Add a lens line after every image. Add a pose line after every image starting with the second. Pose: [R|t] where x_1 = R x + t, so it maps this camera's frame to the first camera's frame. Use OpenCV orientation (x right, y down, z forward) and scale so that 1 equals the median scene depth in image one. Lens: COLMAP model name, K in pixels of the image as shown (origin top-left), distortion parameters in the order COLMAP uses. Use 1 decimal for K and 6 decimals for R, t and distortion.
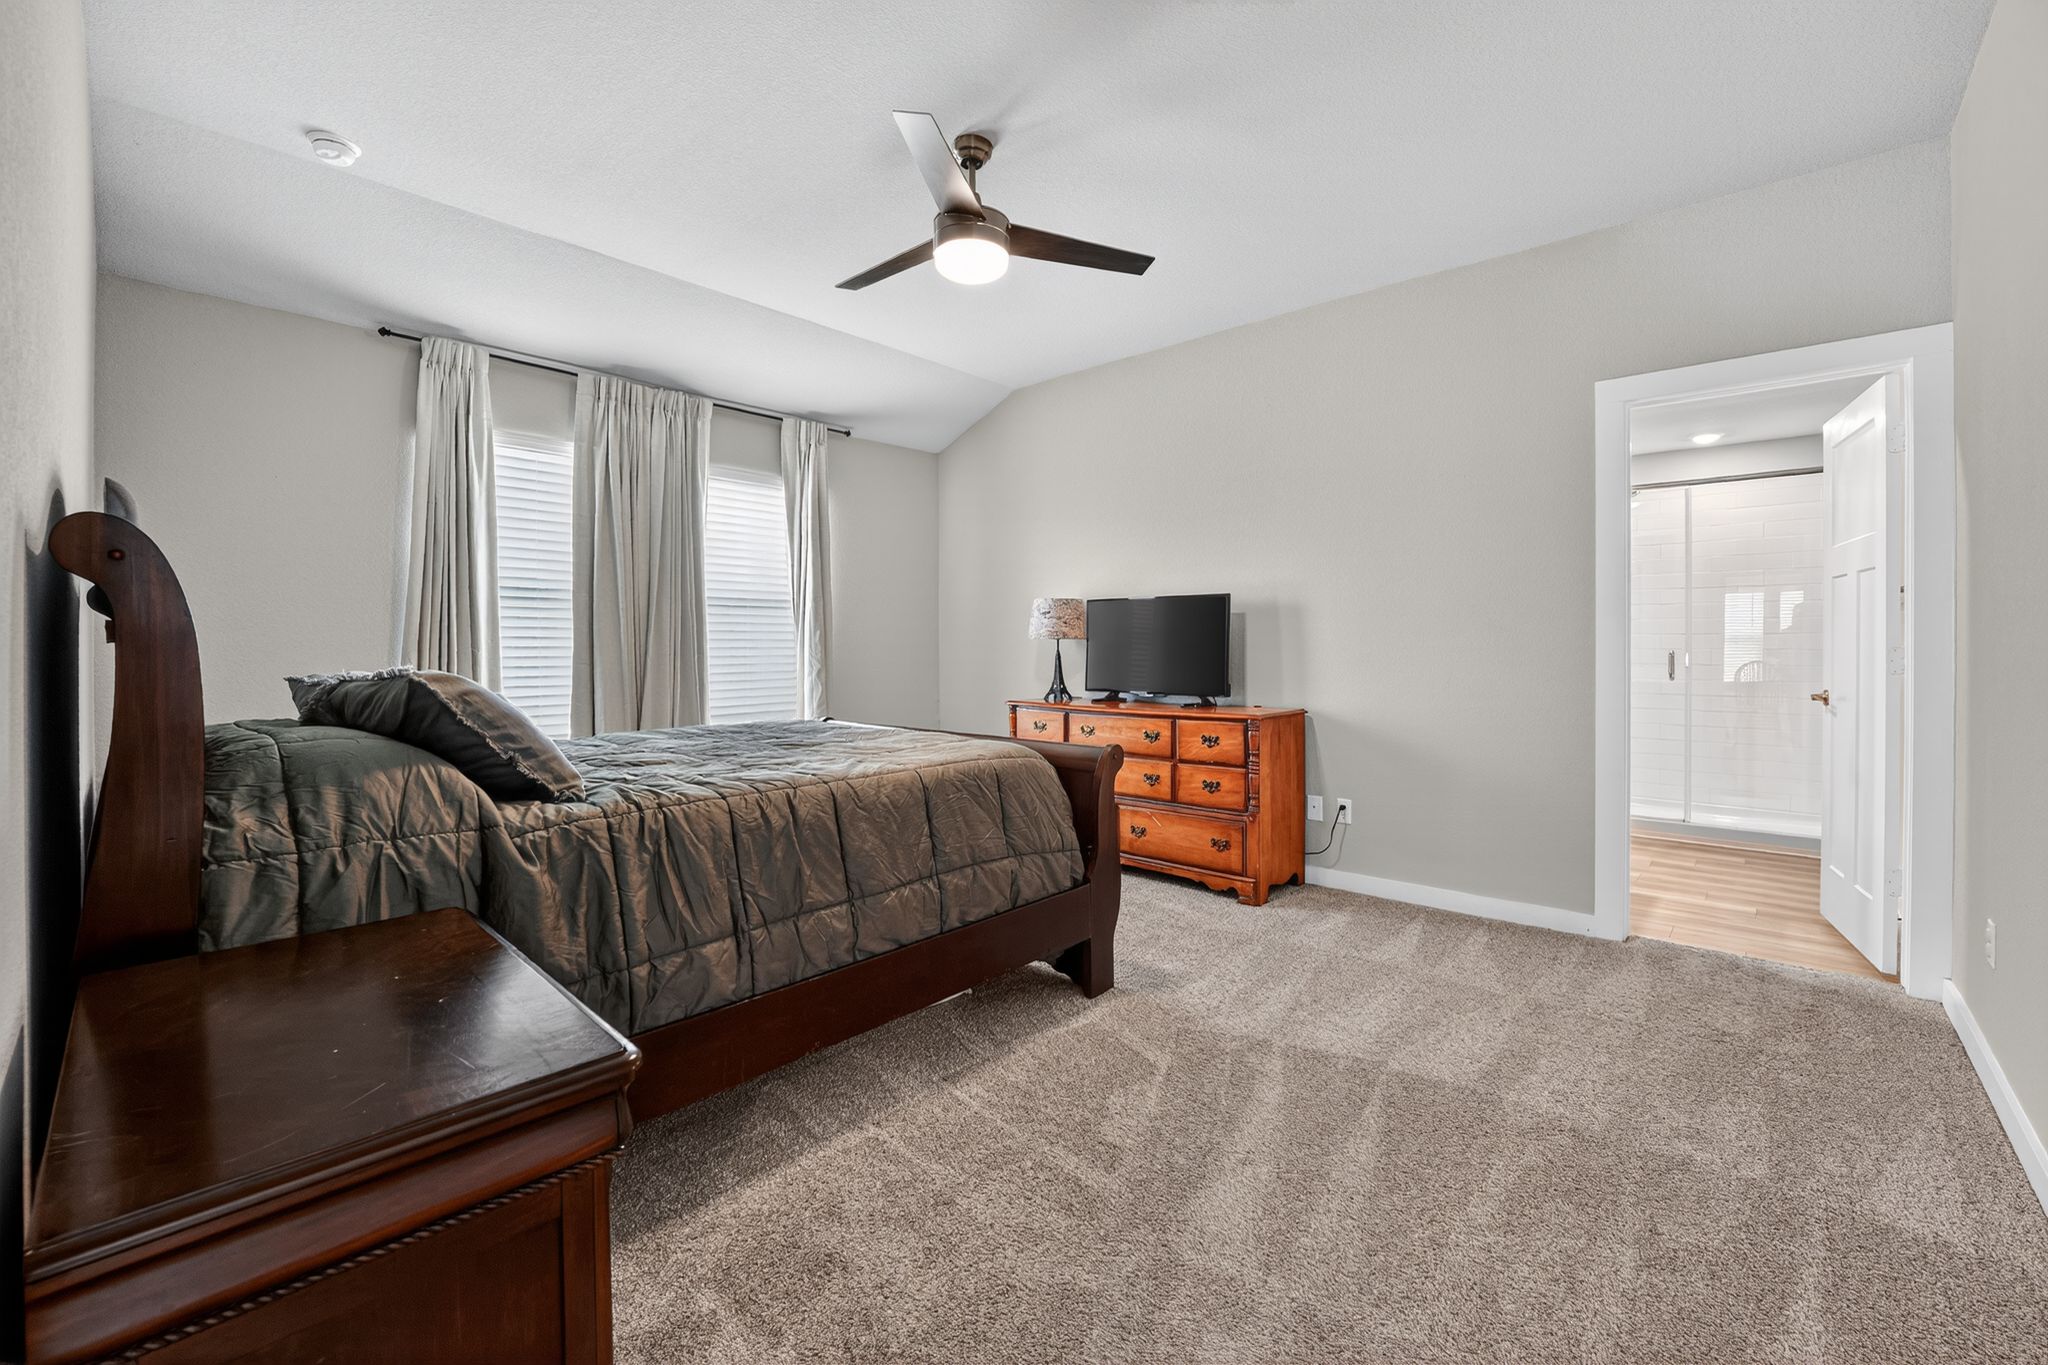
lens RADIAL K [[856.3, 0, 1035.1], [0, 856.3, 633.2], [0, 0, 1]] dist [-0.023862, 0.000027]
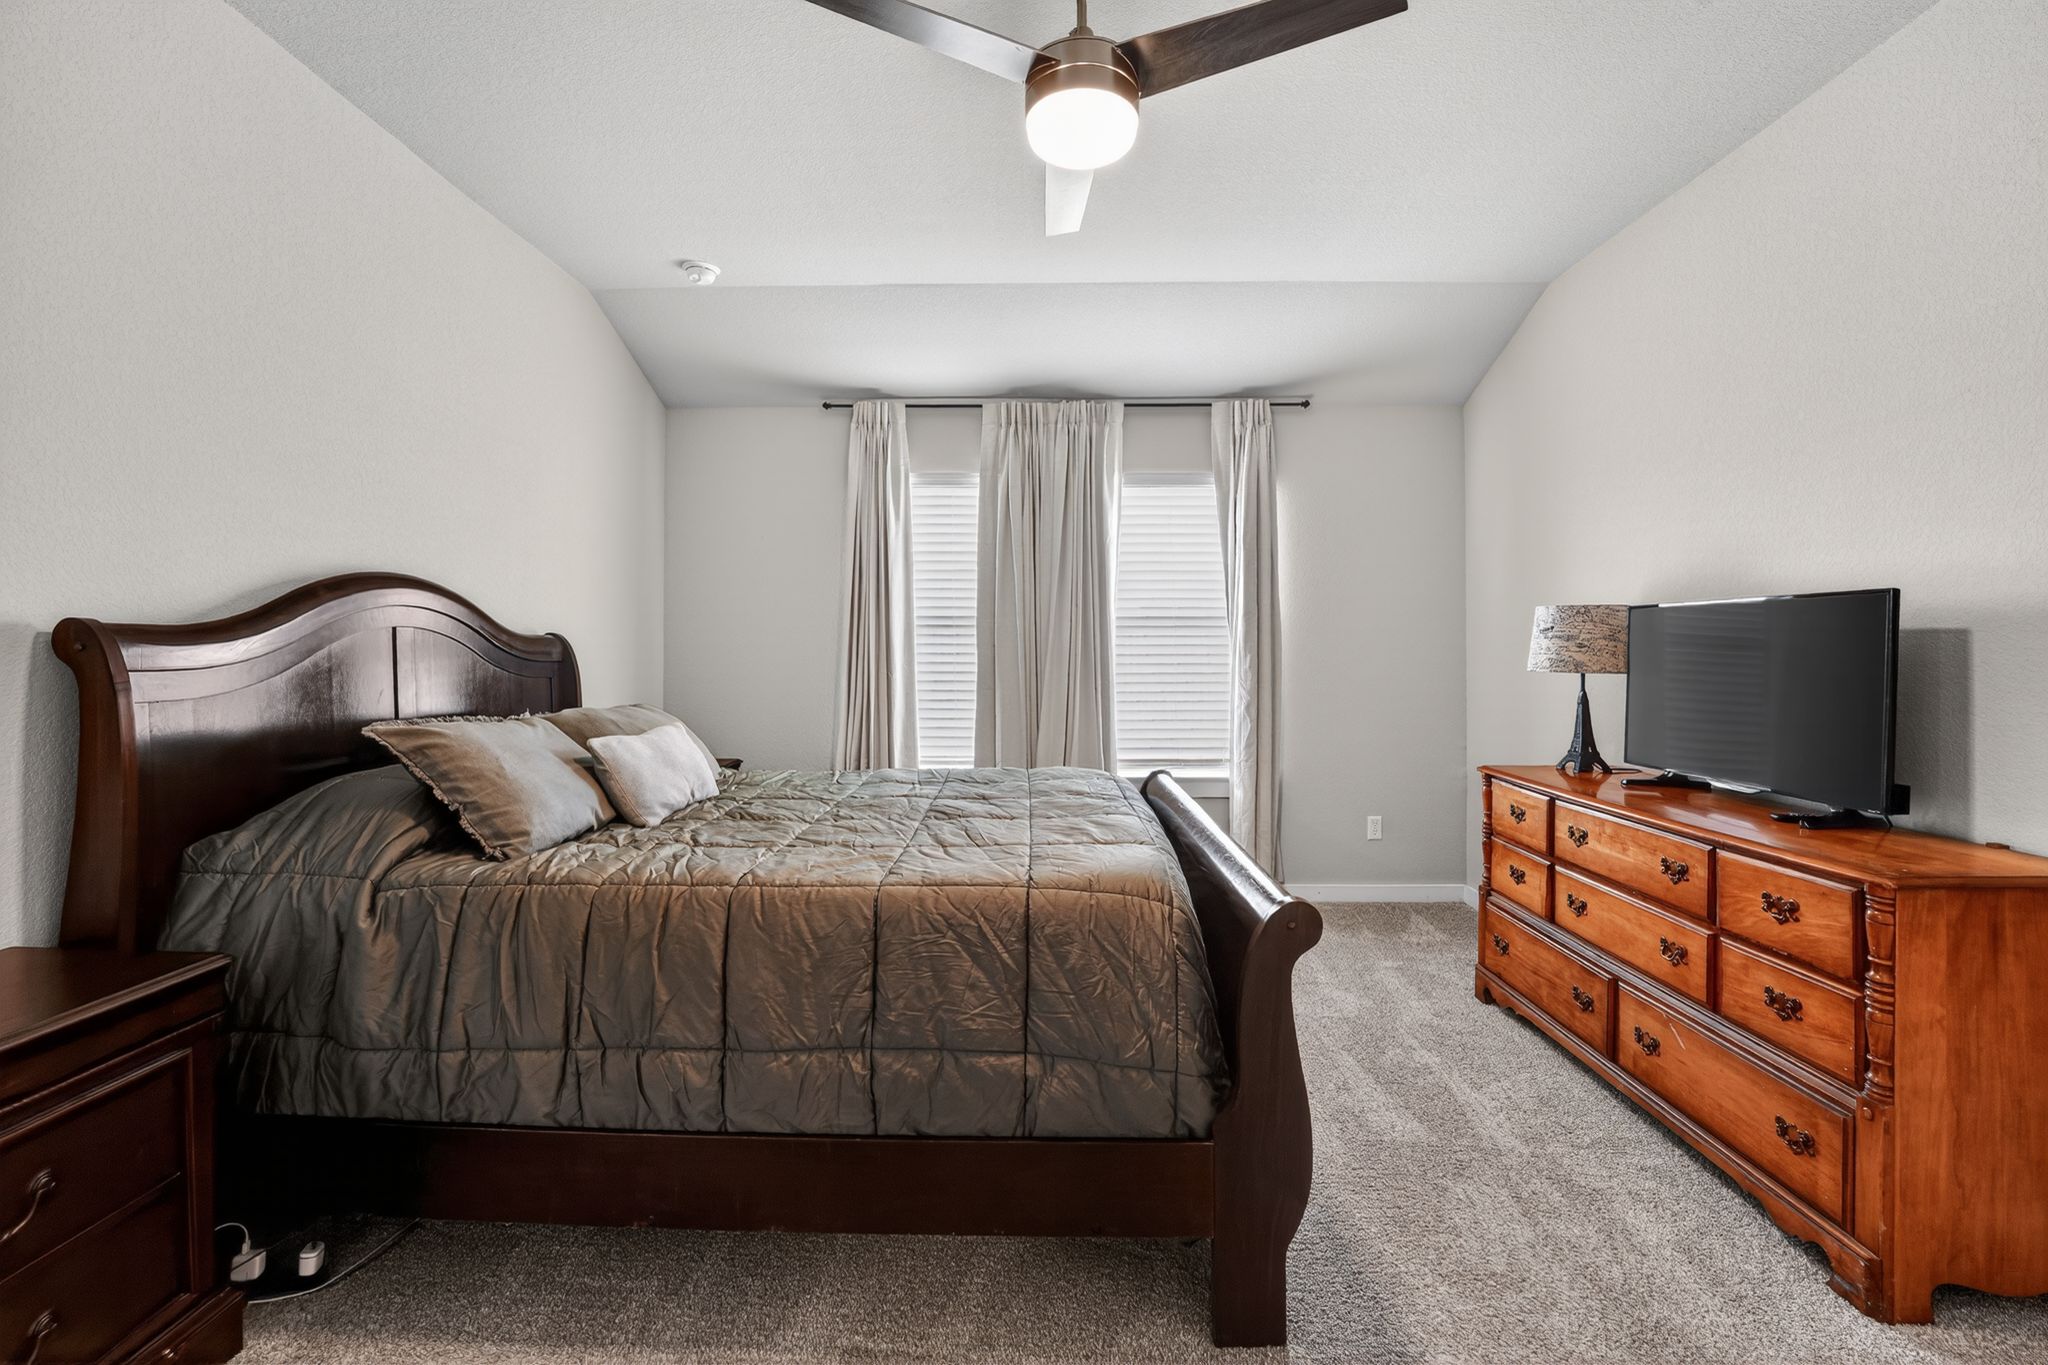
lens RADIAL K [[856.3, 0, 1035.1], [0, 856.3, 633.2], [0, 0, 1]] dist [-0.023862, 0.000027]
pose [[0.647486, -0.008018, -0.762036, 0.294341], [0.009676, 0.999951, -0.002300, -0.028487], [0.762016, -0.005884, 0.647531, 0.394093]]
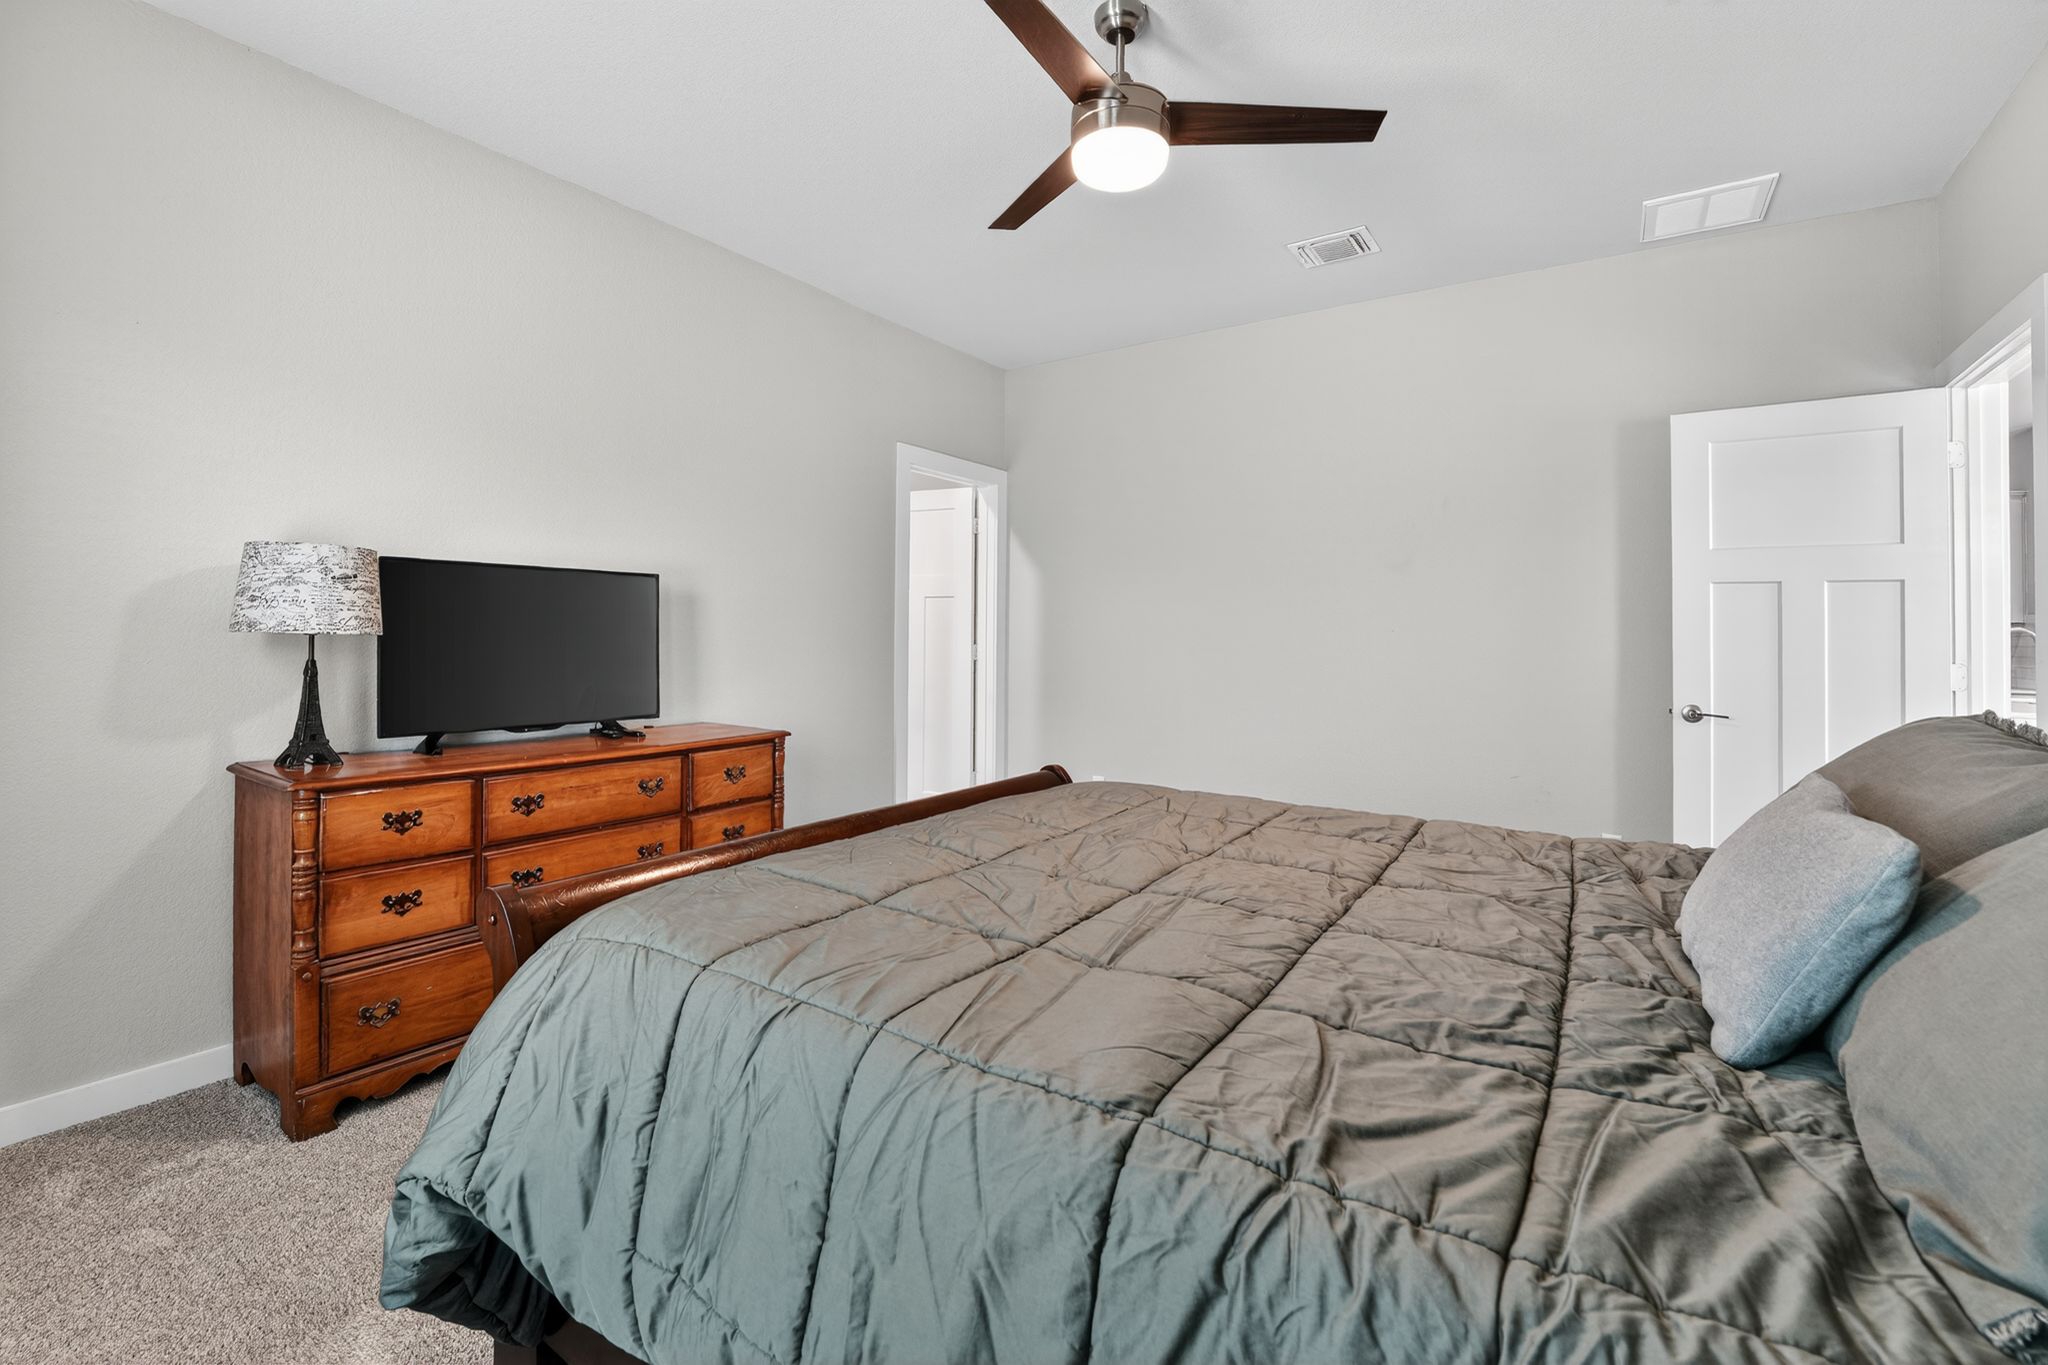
lens RADIAL K [[895.8, 0, 1021.9], [0, 895.8, 632.0], [0, 0, 1]] dist [-0.000665, -0.000081]
pose [[-0.118285, 0.011164, 0.992917, -0.617603], [-0.015677, 0.999791, -0.013108, 0.007233], [-0.992856, -0.017117, -0.118085, 0.852426]]
